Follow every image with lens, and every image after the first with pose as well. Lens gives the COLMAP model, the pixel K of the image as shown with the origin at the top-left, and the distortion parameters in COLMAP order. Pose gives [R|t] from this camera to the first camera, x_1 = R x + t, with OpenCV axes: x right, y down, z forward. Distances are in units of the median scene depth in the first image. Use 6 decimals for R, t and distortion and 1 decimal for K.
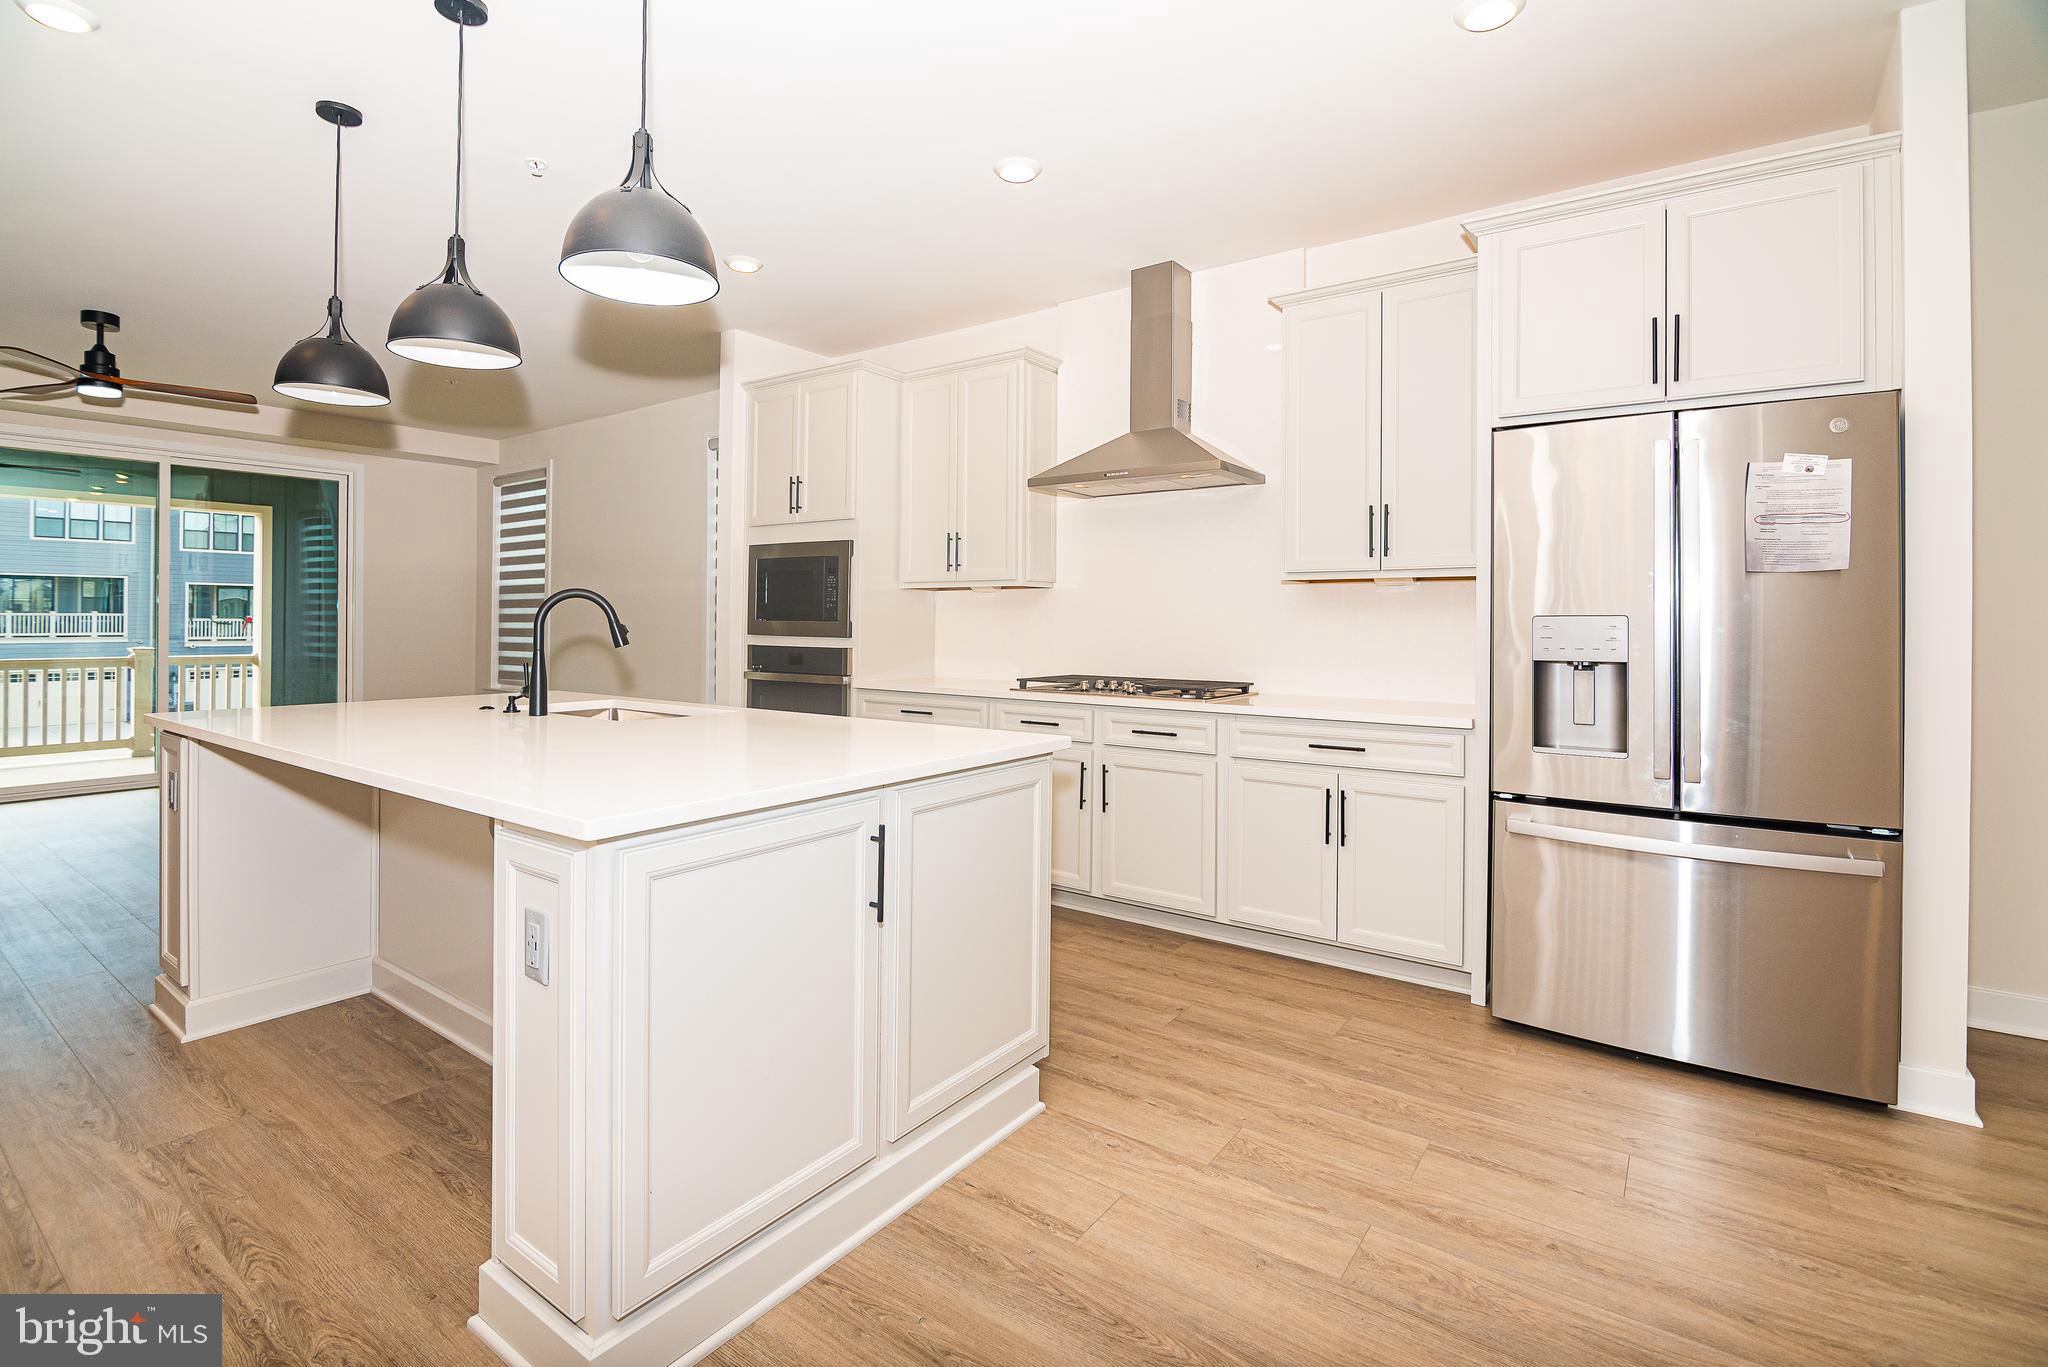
lens RADIAL K [[957.8, 0, 1012.0], [0, 957.8, 613.8], [0, 0, 1]] dist [-0.011620, -0.003963]
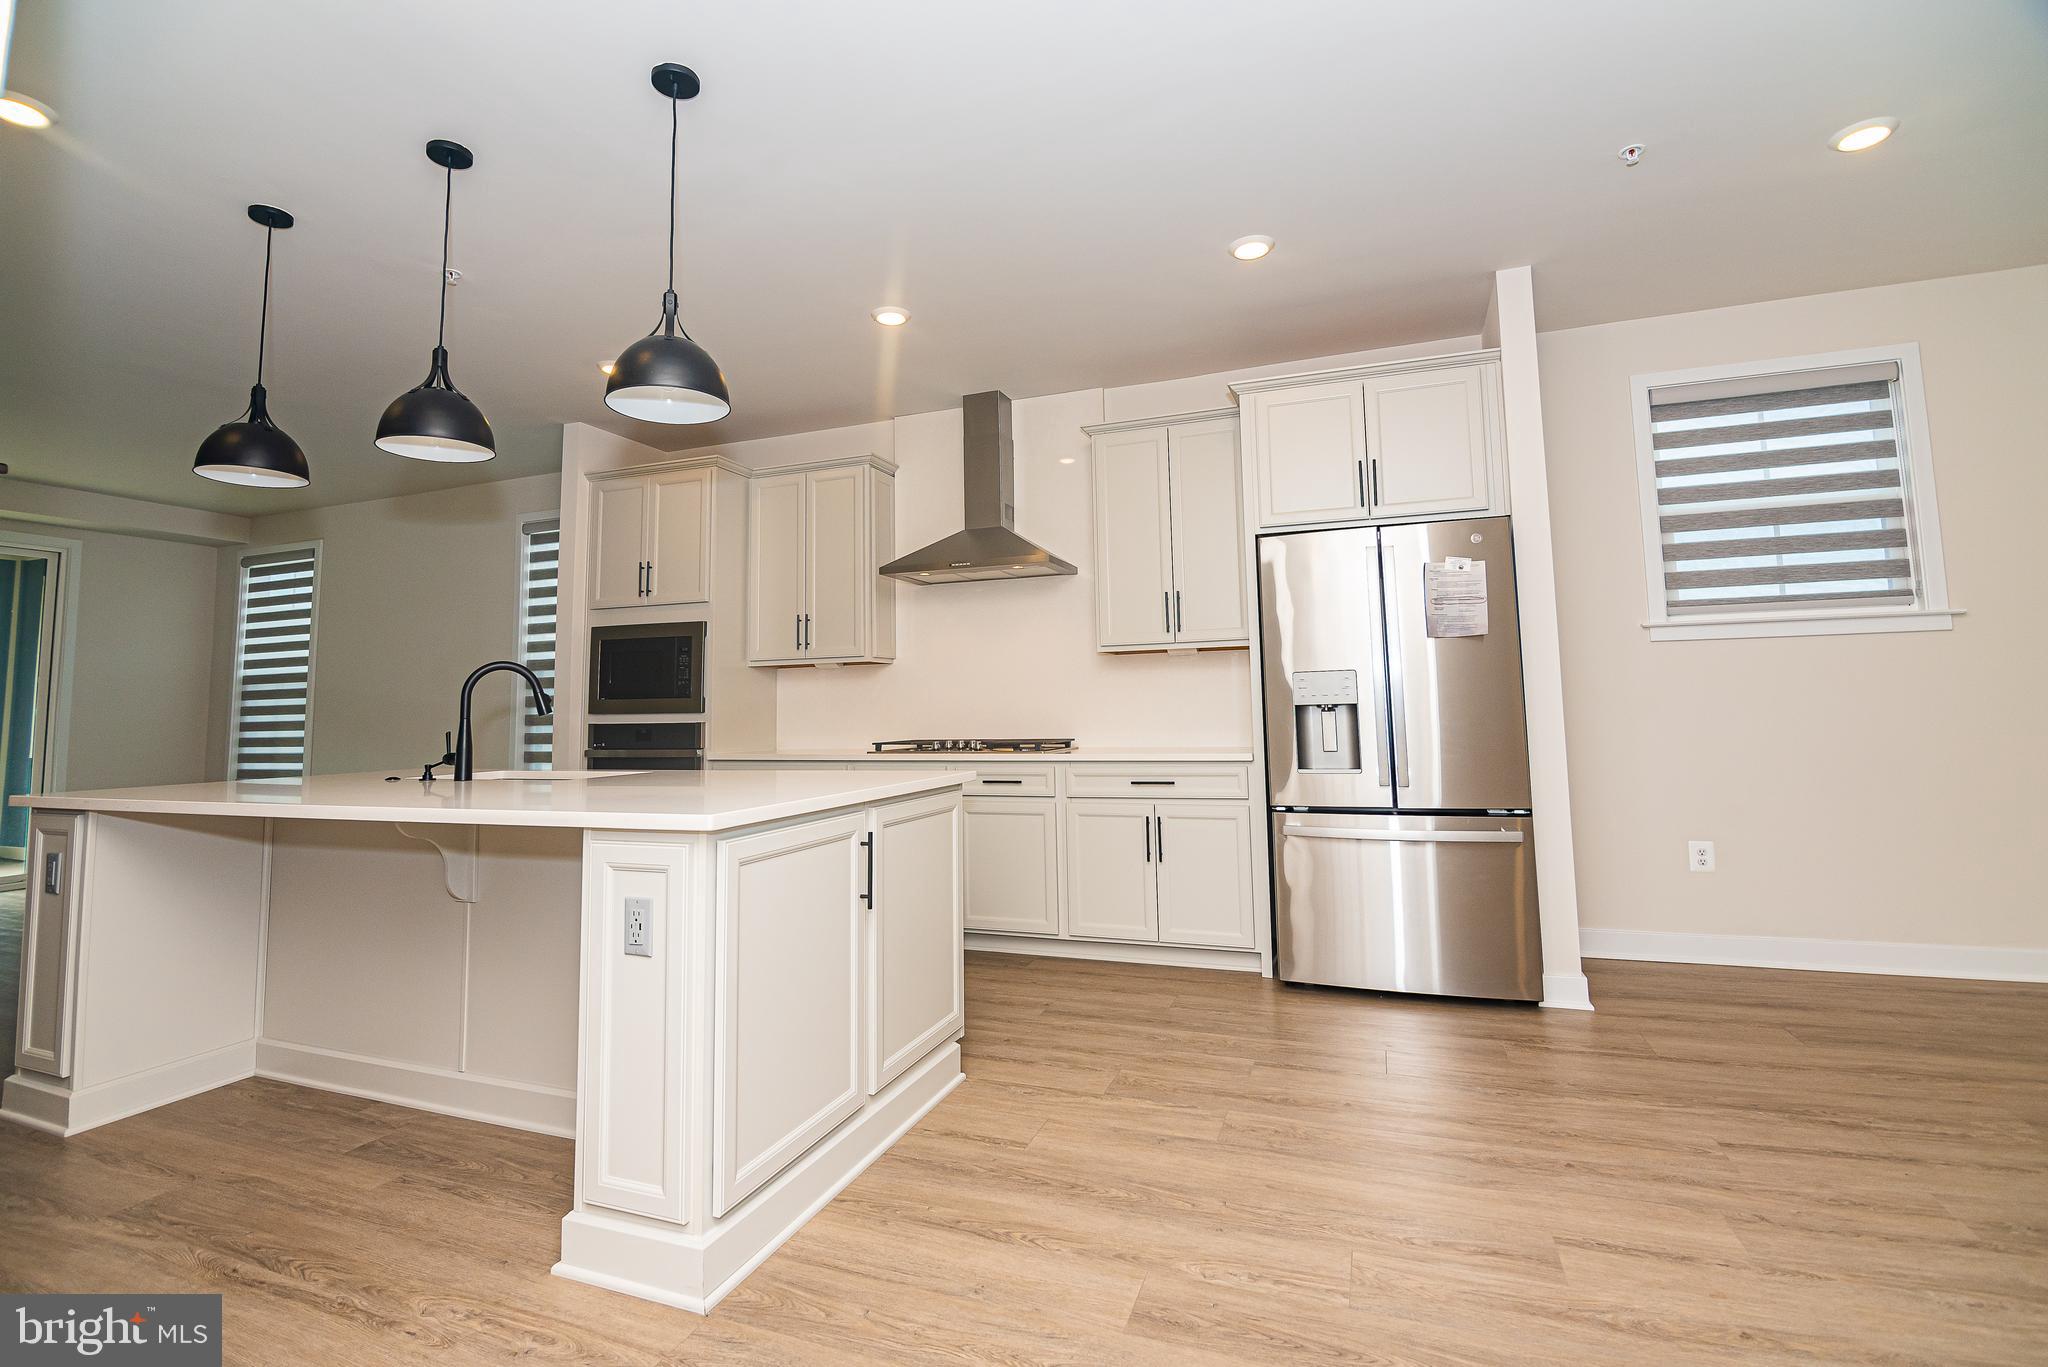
lens RADIAL K [[957.8, 0, 1015.6], [0, 957.8, 610.9], [0, 0, 1]] dist [-0.011620, -0.003963]
pose [[0.964587, 0.002440, 0.263754, -0.203862], [0.023209, 0.995294, -0.094085, 0.035846], [-0.262742, 0.096874, 0.959991, -0.222454]]
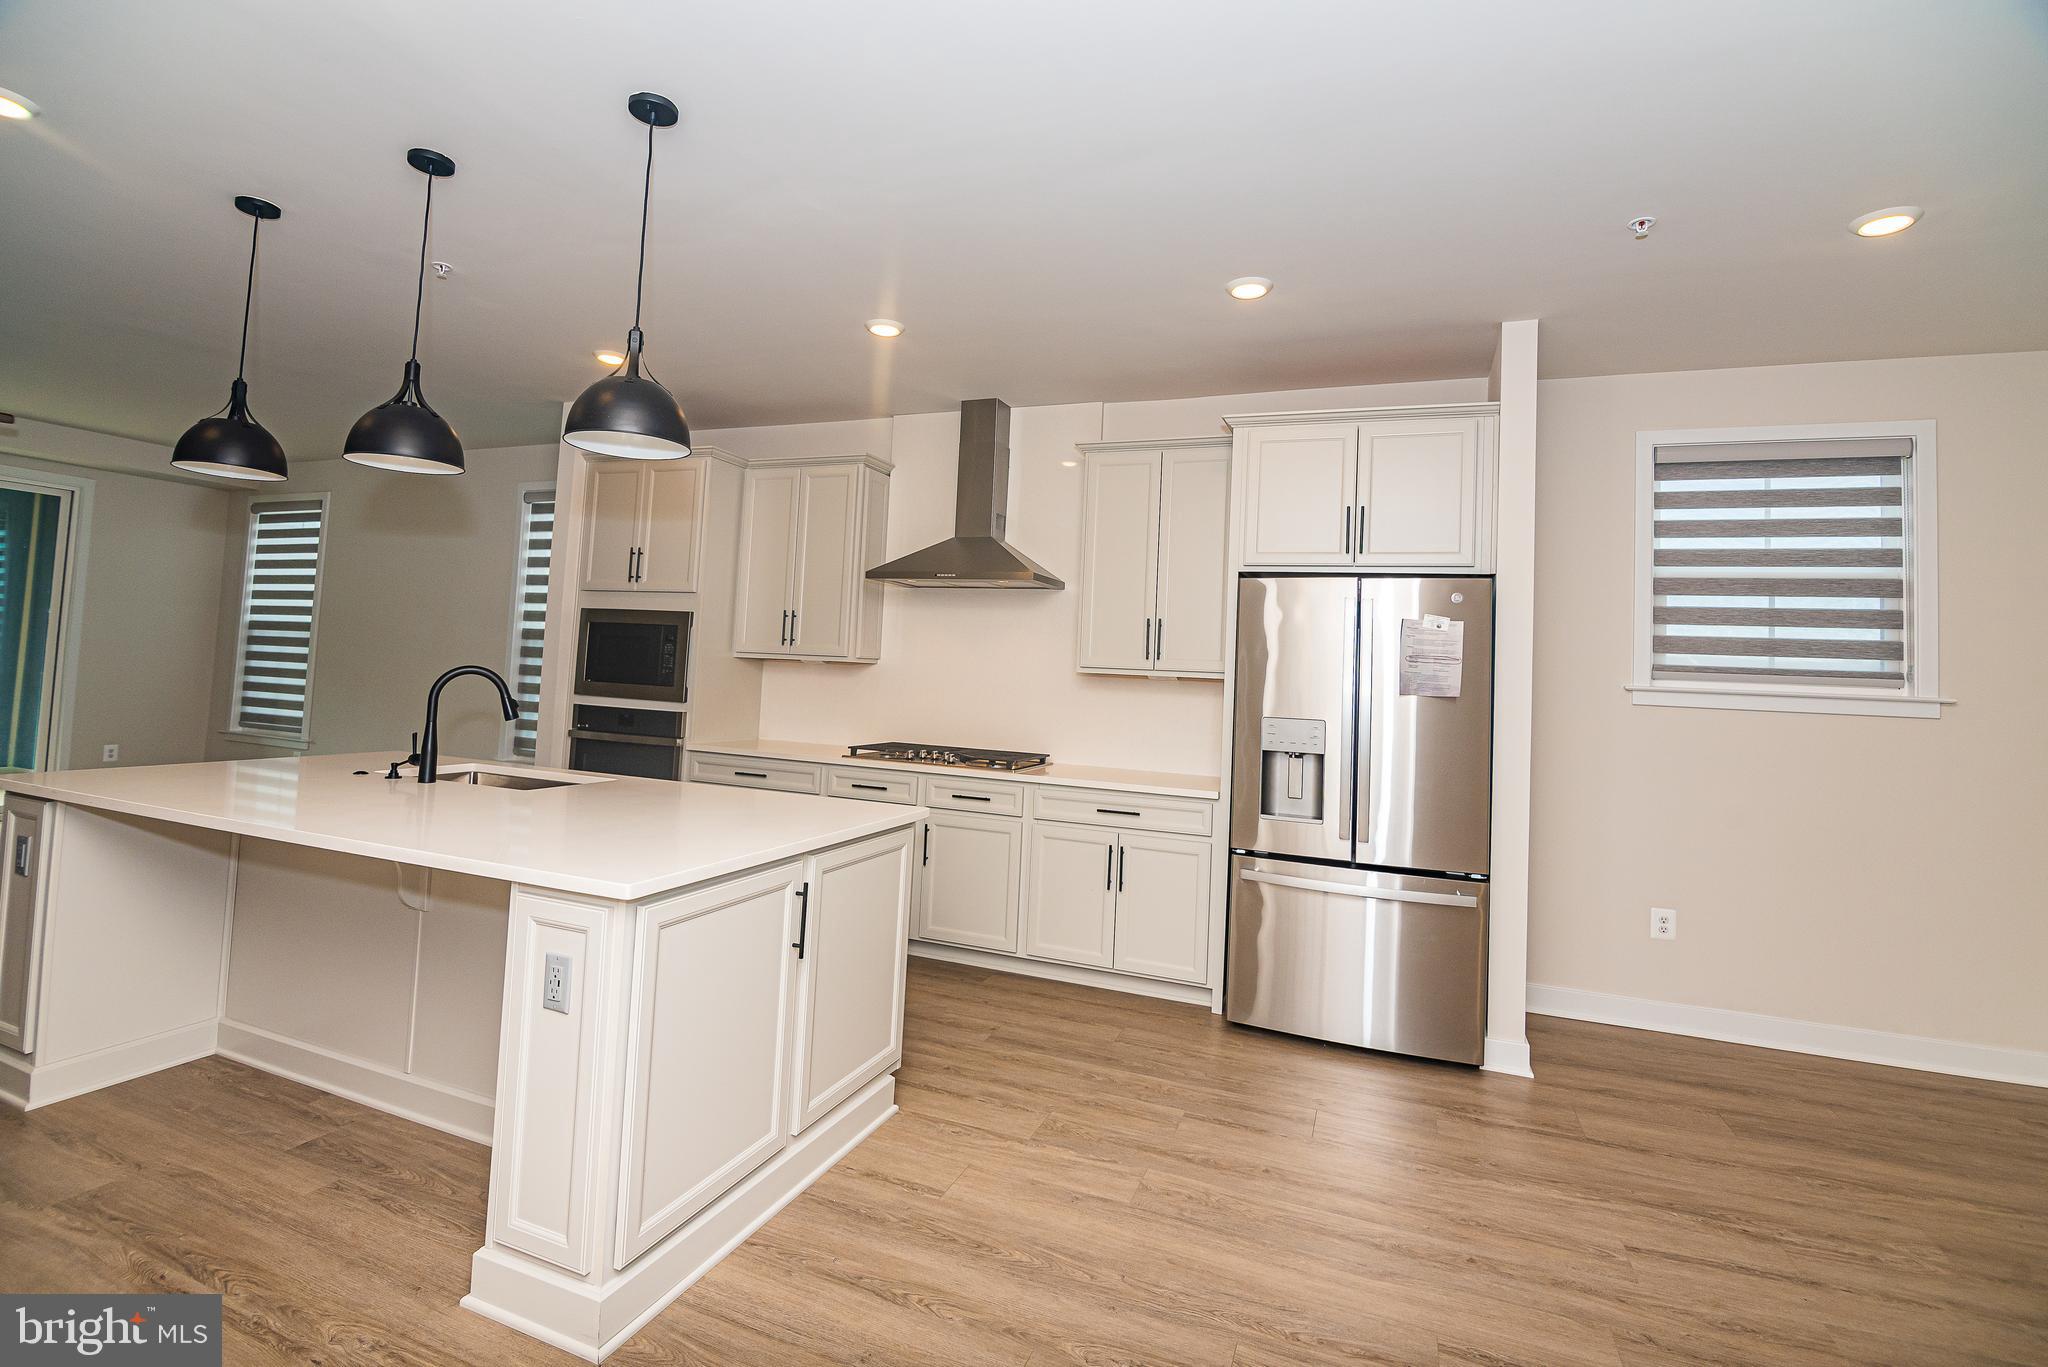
lens RADIAL K [[957.8, 0, 1016.5], [0, 957.8, 611.4], [0, 0, 1]] dist [-0.011620, -0.003963]
pose [[0.967589, 0.053357, 0.246828, -0.141491], [-0.041430, 0.997720, -0.053271, -0.063279], [-0.249108, 0.041319, 0.967594, -0.242254]]
